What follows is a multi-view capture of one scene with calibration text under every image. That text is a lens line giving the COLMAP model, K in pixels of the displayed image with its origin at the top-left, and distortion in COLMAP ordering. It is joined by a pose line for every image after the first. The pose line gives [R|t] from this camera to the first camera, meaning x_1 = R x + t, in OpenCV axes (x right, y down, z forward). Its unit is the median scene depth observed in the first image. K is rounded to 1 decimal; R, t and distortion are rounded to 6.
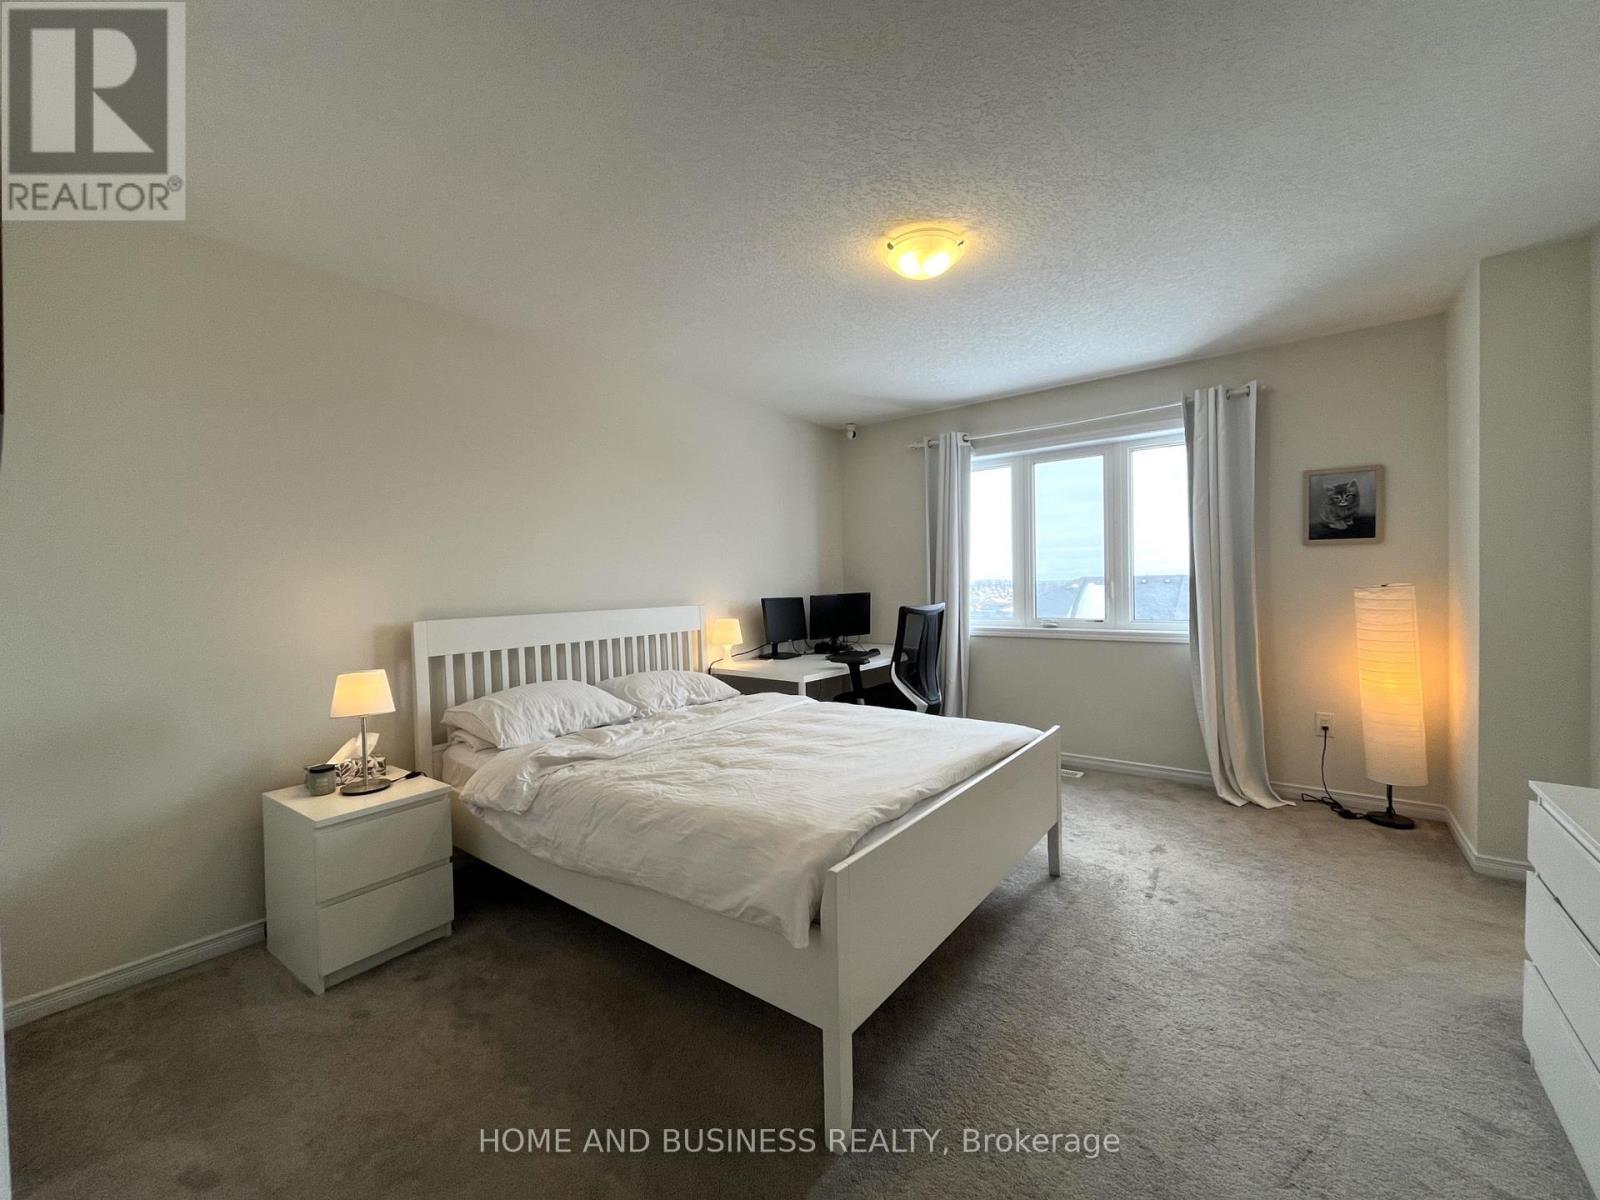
lens RADIAL K [[644.5, 0, 801.2], [0, 644.5, 594.0], [0, 0, 1]] dist [-0.001520, -0.000790]
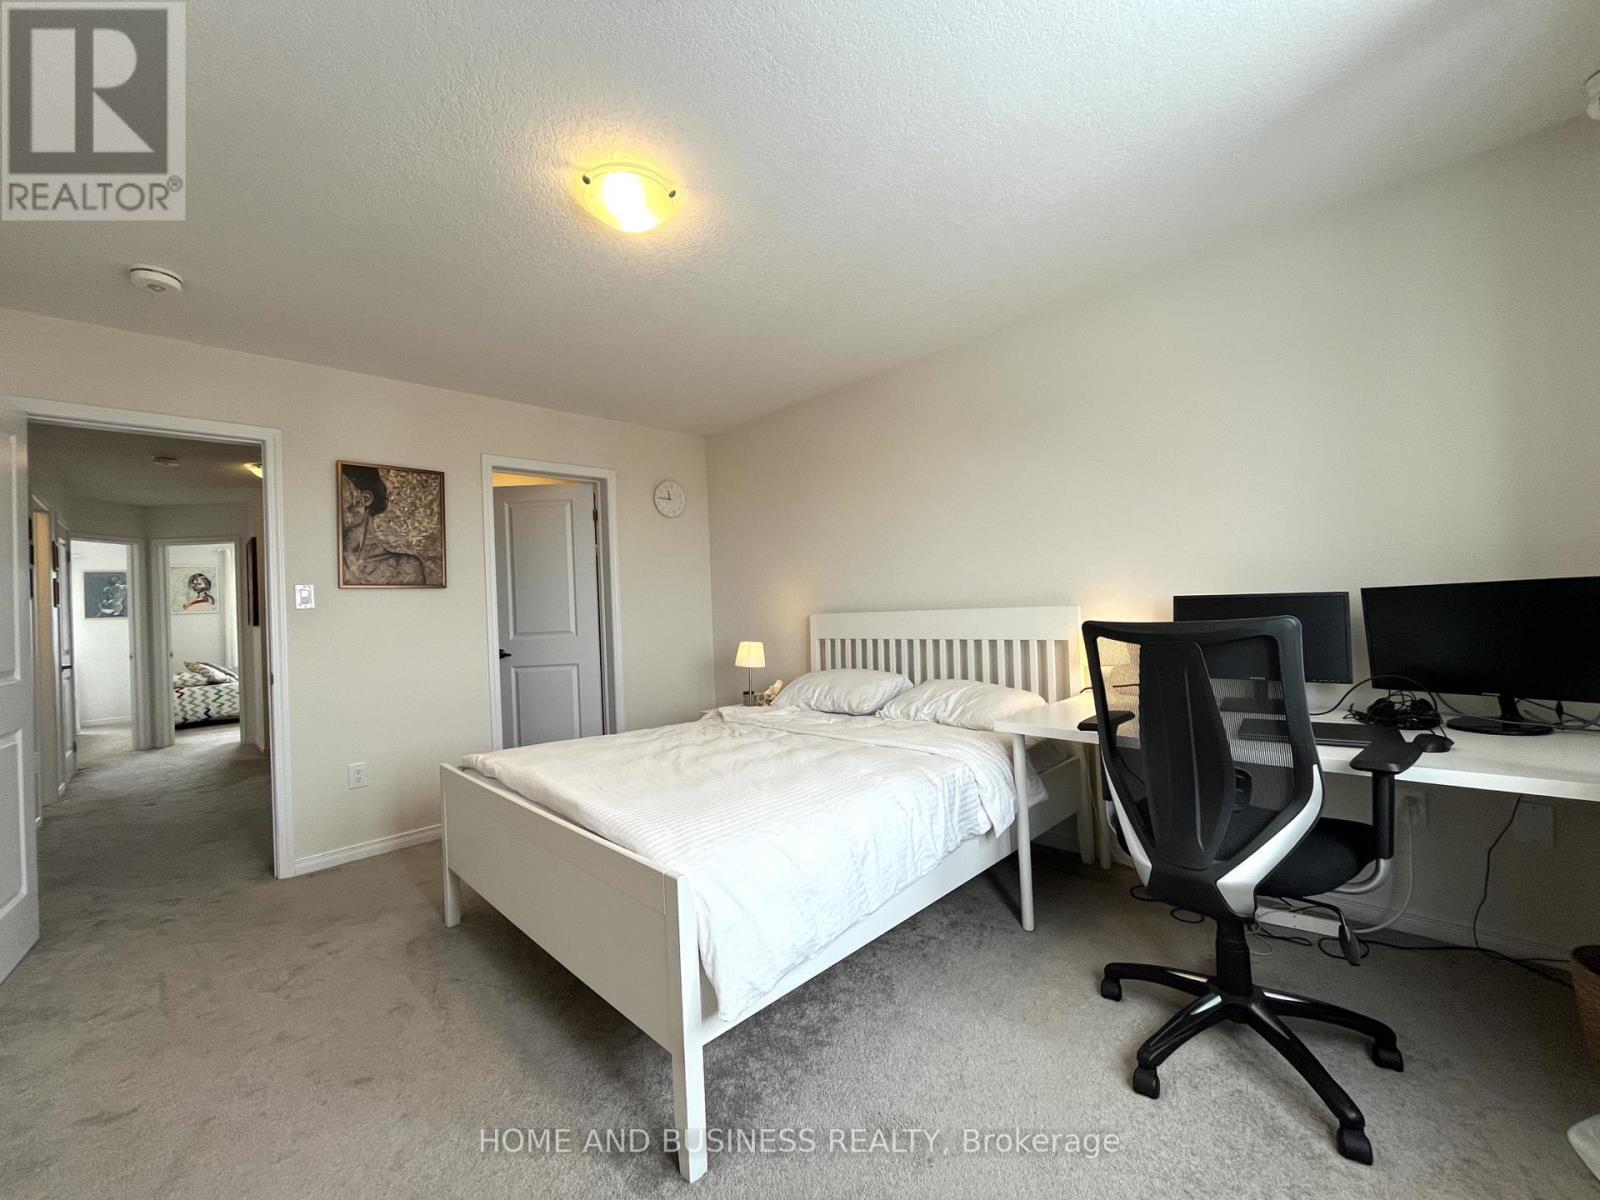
lens RADIAL K [[644.5, 0, 801.2], [0, 644.5, 594.0], [0, 0, 1]] dist [-0.001520, -0.000790]
pose [[-0.134878, 0.004584, -0.990852, 0.610604], [0.022872, 0.999737, 0.001511, -0.003343], [0.990598, -0.022459, -0.134947, 0.822484]]
